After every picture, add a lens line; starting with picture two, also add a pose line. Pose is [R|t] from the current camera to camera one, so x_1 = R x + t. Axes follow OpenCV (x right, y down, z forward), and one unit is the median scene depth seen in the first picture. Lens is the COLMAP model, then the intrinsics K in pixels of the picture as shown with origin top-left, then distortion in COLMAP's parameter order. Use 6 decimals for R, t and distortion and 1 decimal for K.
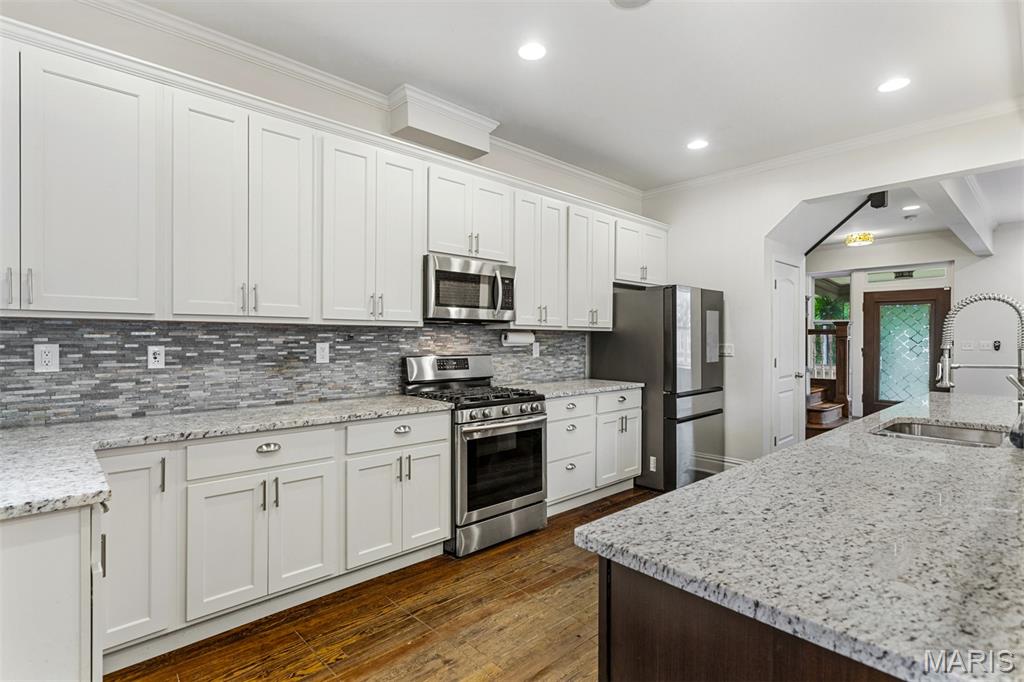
lens RADIAL K [[500.6, 0, 507.7], [0, 500.6, 342.3], [0, 0, 1]] dist [0.001305, 0.000875]
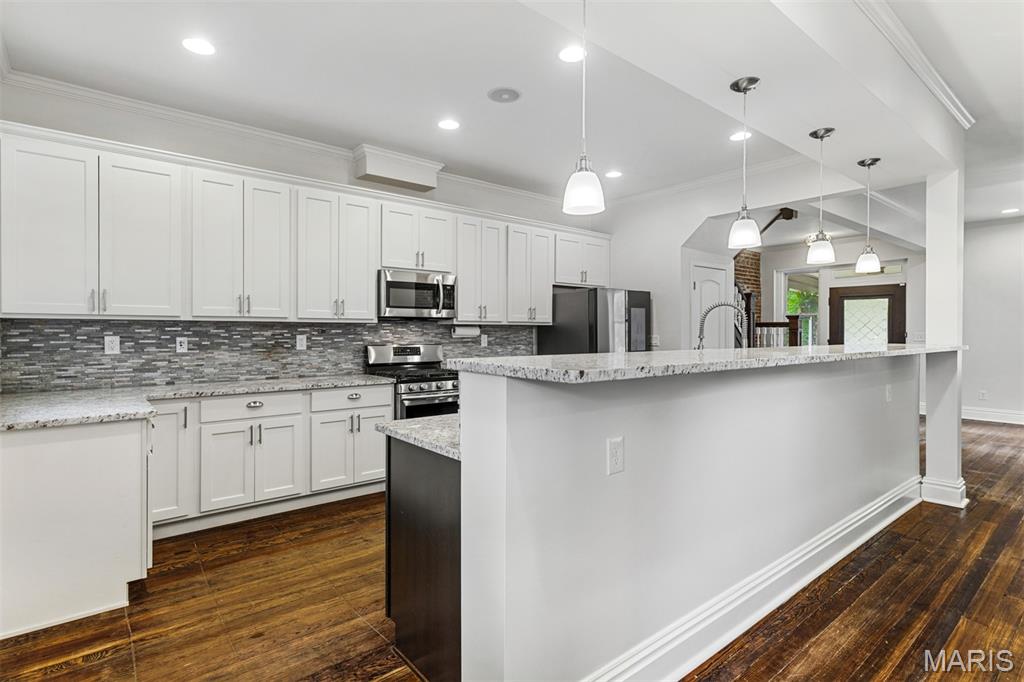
lens RADIAL K [[531.8, 0, 537.8], [0, 531.8, 335.1], [0, 0, 1]] dist [0.004388, 0.000265]
pose [[0.999617, -0.001584, -0.027642, 0.324876], [0.001593, 0.999999, 0.000304, 0.001732], [0.027641, -0.000348, 0.999618, -0.449858]]
